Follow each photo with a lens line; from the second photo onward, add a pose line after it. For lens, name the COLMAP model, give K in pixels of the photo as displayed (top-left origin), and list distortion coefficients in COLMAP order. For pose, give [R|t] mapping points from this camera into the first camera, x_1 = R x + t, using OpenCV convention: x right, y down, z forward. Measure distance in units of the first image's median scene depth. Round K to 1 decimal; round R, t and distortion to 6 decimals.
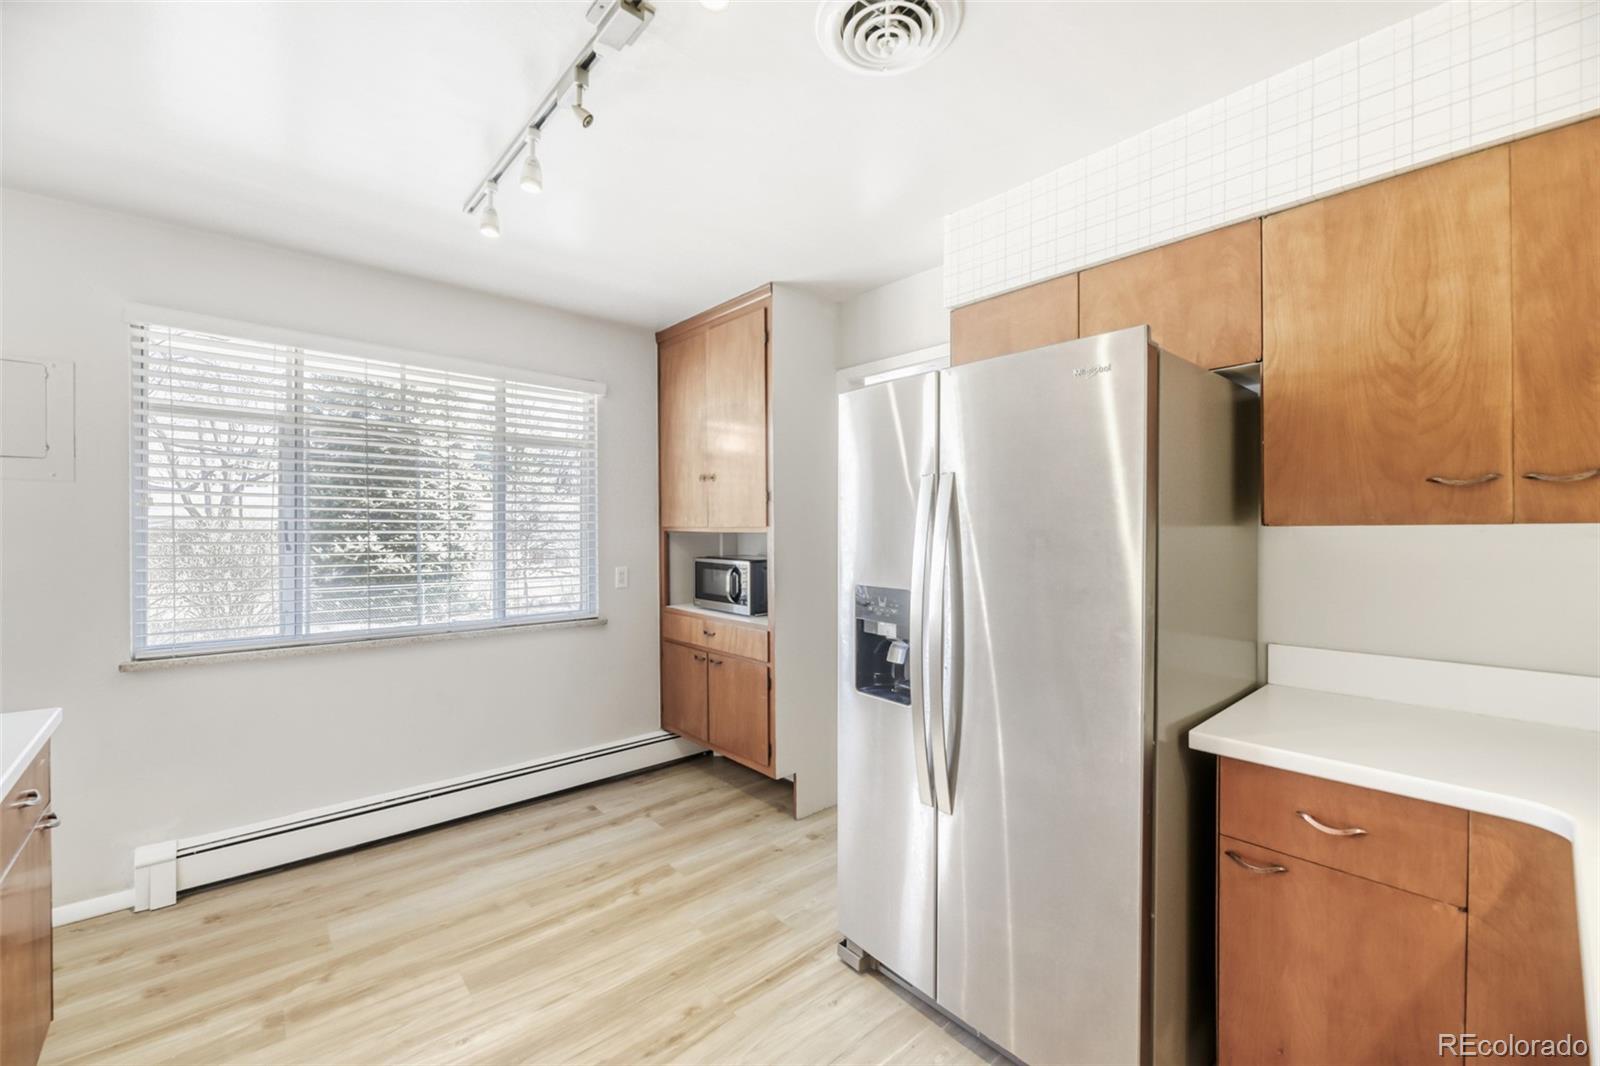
lens RADIAL K [[657.8, 0, 803.9], [0, 657.8, 527.6], [0, 0, 1]] dist [-0.000397, -0.000956]
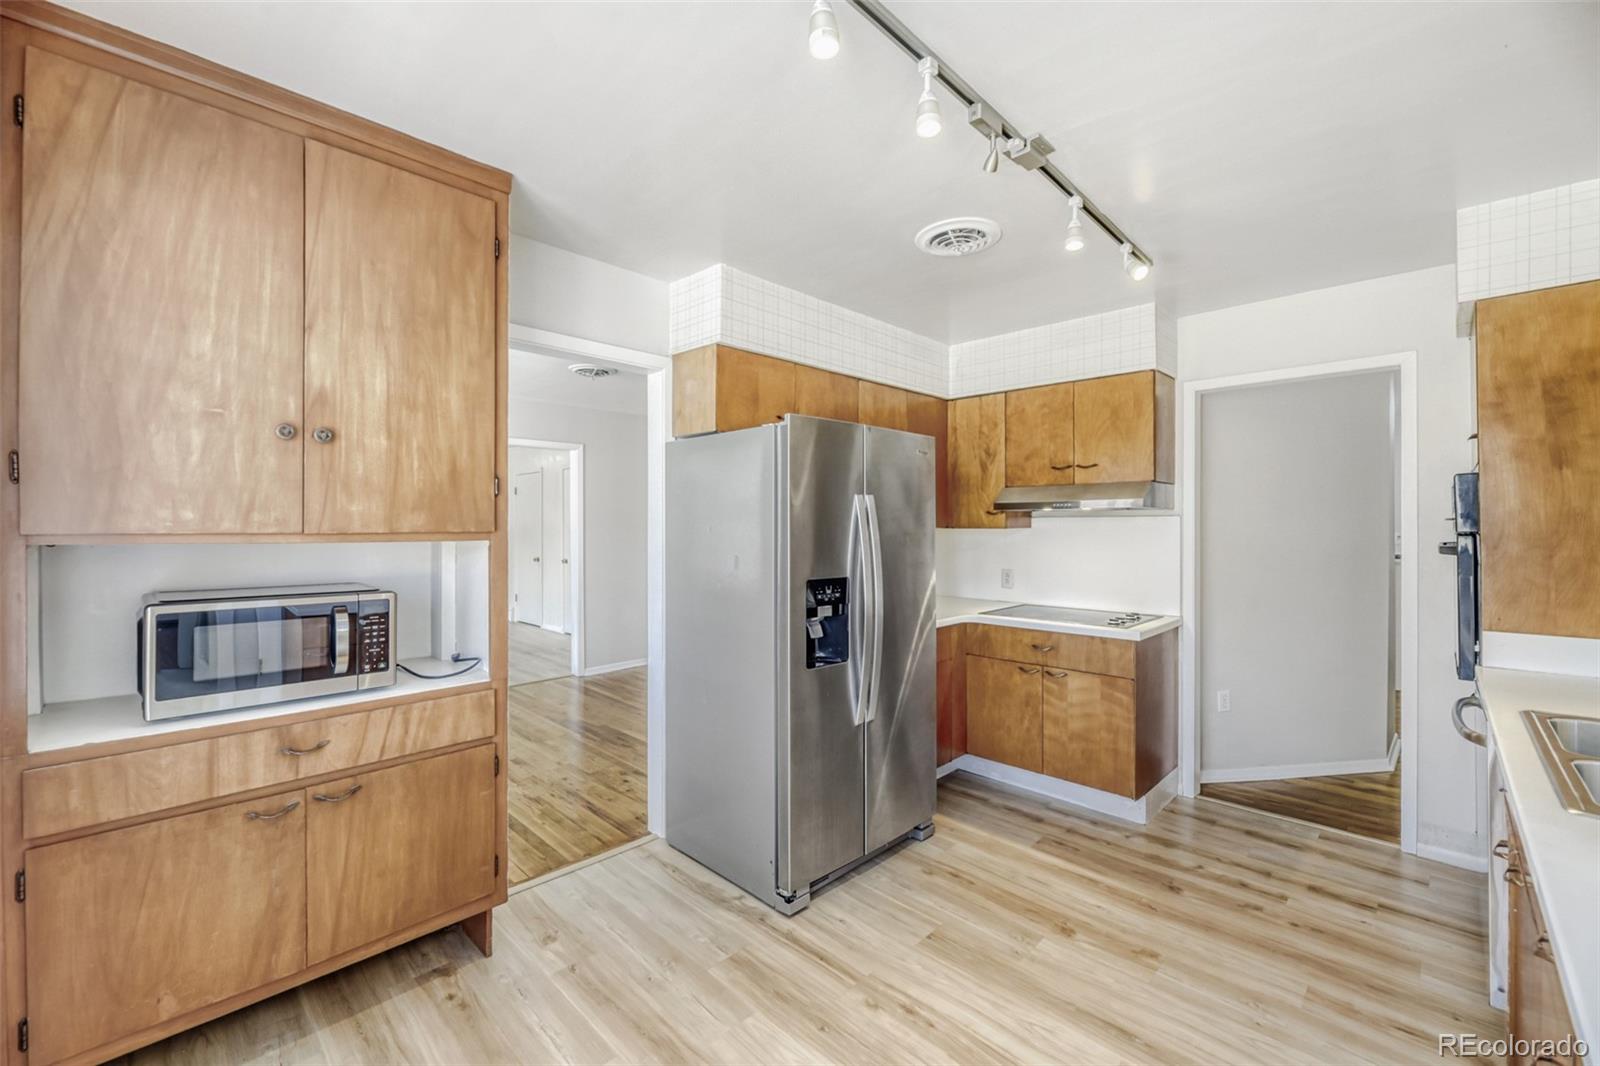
lens RADIAL K [[657.8, 0, 797.0], [0, 657.8, 531.3], [0, 0, 1]] dist [-0.000397, -0.000956]
pose [[-0.067524, 0.000592, 0.997717, -0.783304], [0.006367, 0.999980, -0.000163, -0.000316], [-0.997697, 0.006341, -0.067527, 0.781985]]
